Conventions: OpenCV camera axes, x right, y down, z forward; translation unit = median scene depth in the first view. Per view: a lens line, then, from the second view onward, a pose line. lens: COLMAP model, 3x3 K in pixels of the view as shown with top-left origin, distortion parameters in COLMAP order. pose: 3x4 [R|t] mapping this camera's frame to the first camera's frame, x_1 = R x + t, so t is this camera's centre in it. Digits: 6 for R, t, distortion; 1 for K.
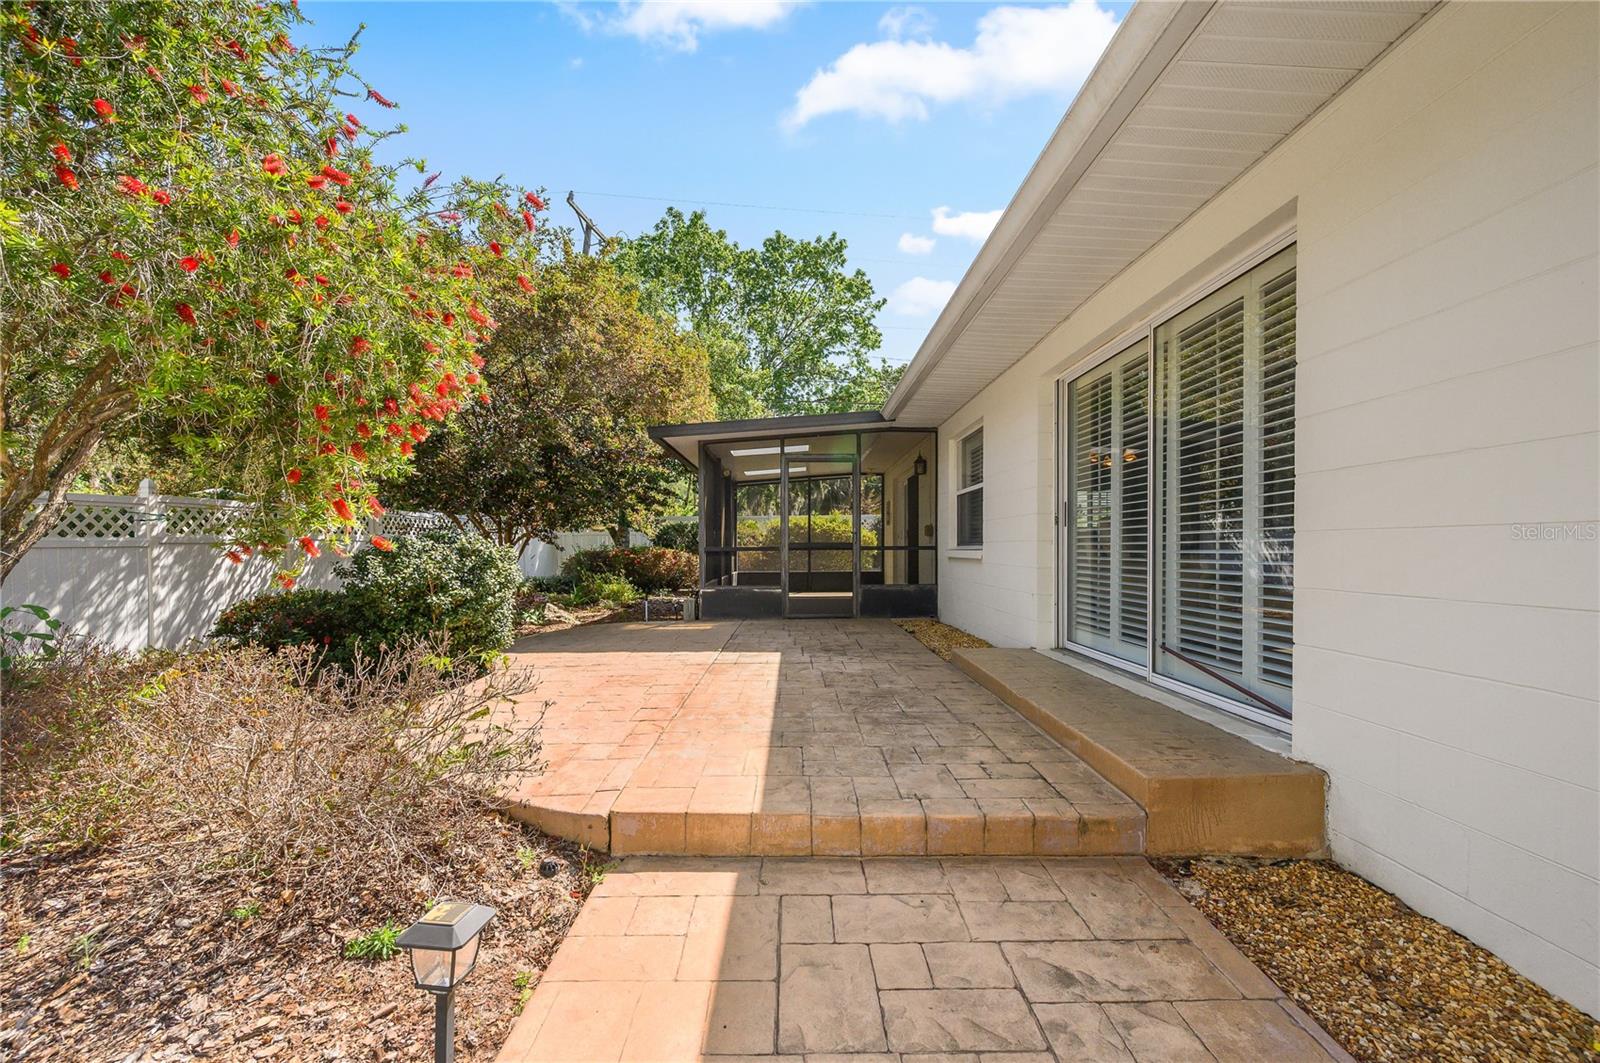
lens RADIAL K [[641.5, 0, 805.7], [0, 641.5, 555.1], [0, 0, 1]] dist [0.002685, -0.000462]
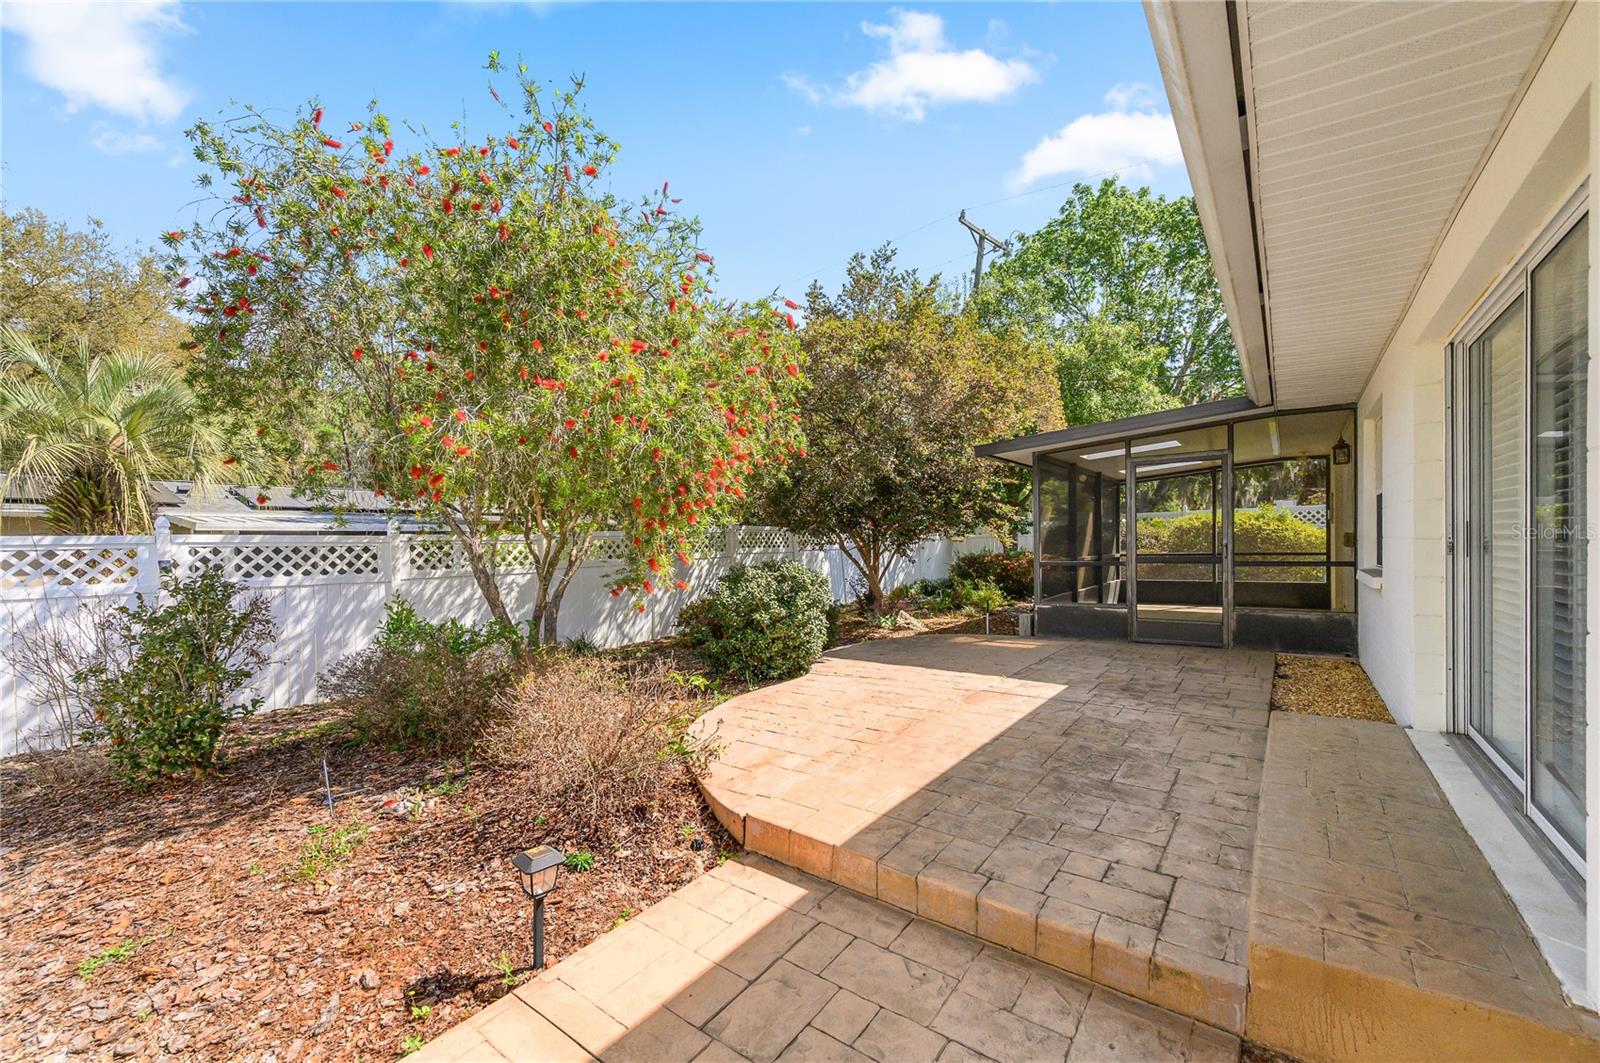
lens RADIAL K [[641.5, 0, 805.7], [0, 641.5, 555.1], [0, 0, 1]] dist [0.002685, -0.000462]
pose [[0.789116, -0.001655, -0.614243, 0.361853], [0.010008, 0.999898, 0.010163, -0.081836], [0.614163, -0.014167, 0.789052, 0.039069]]
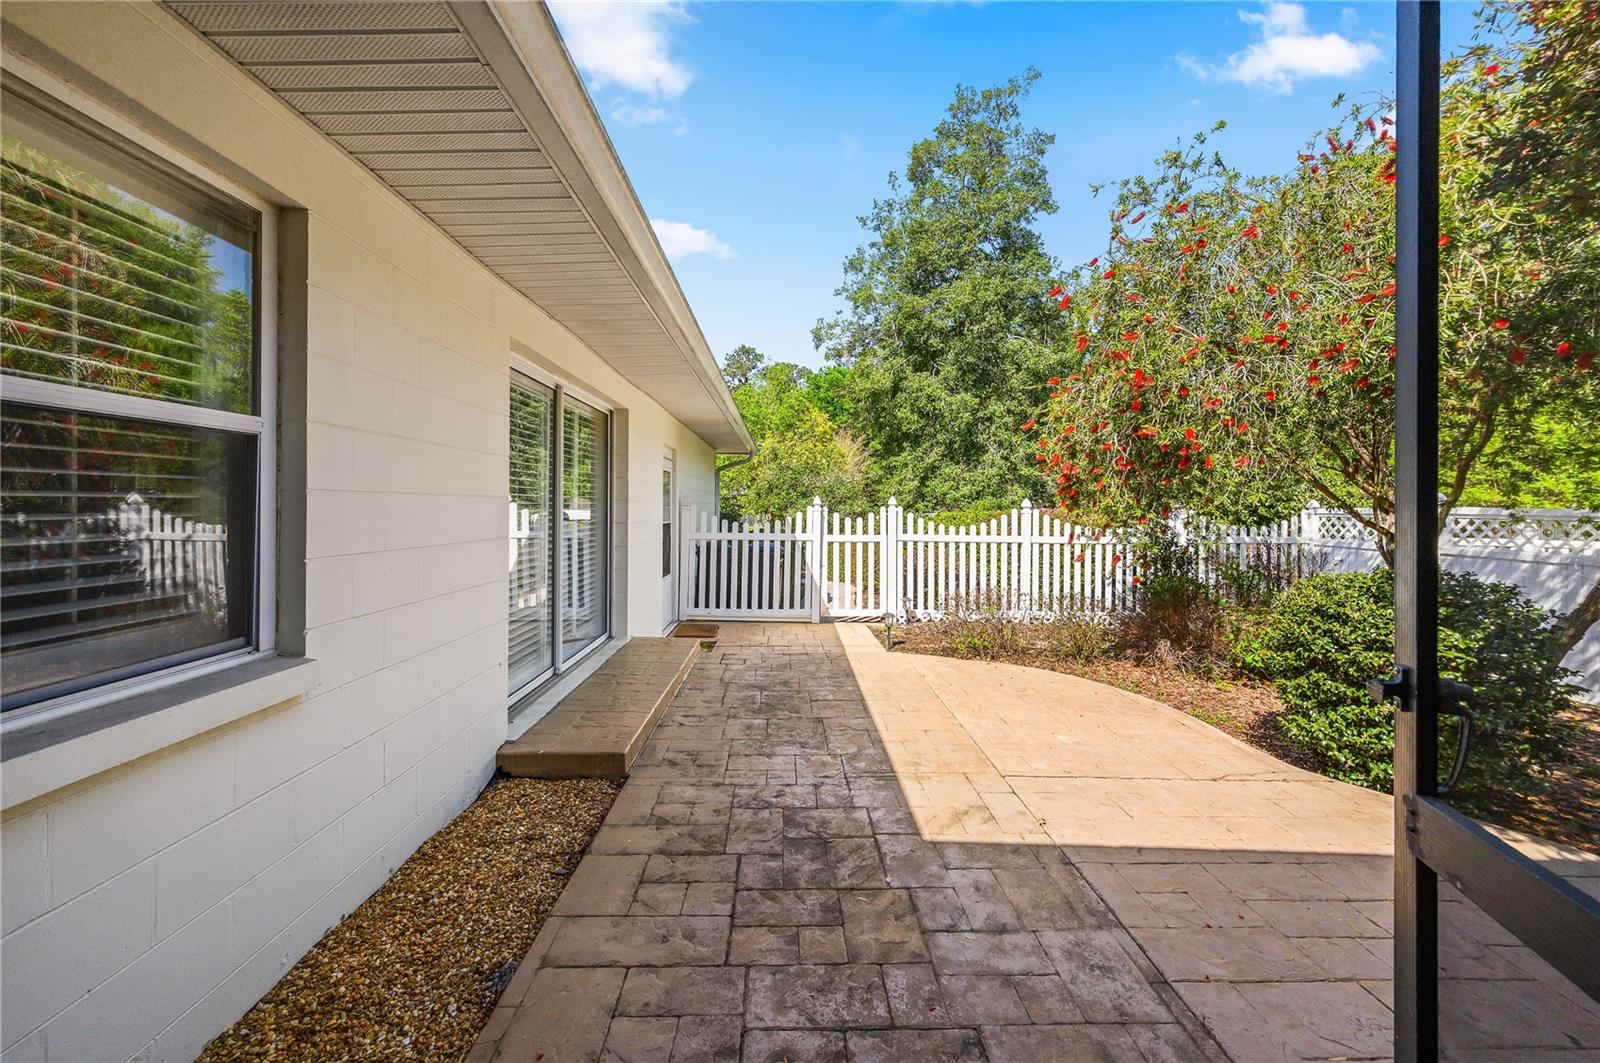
lens RADIAL K [[640.8, 0, 801.4], [0, 640.8, 508.8], [0, 0, 1]] dist [-0.002591, 0.000012]
pose [[-0.999940, -0.005660, -0.009385, 0.084304], [-0.005788, 0.999891, 0.013593, -0.143198], [0.009307, 0.013647, -0.999864, 2.263828]]
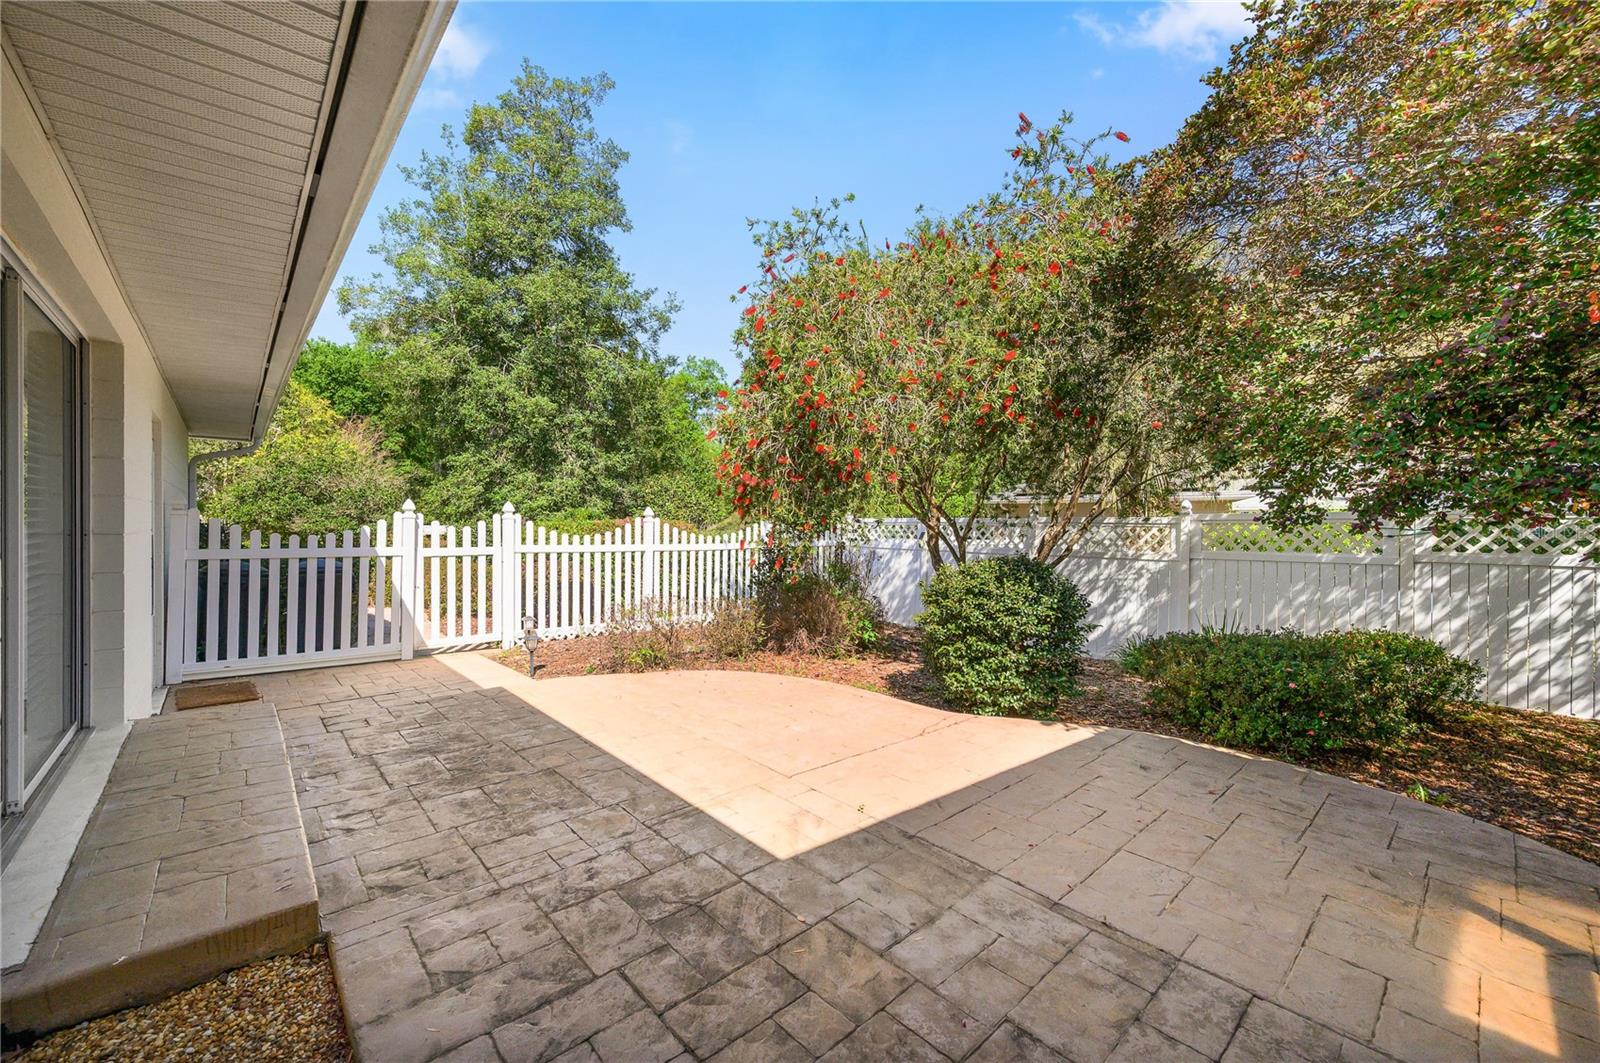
lens RADIAL K [[631.4, 0, 800.7], [0, 631.4, 533.3], [0, 0, 1]] dist [-0.001307, 0.000080]
pose [[-0.753172, 0.005414, -0.657801, 0.356787], [-0.014634, 0.999581, 0.024983, -0.123422], [0.657661, 0.028443, -0.752777, 2.047250]]
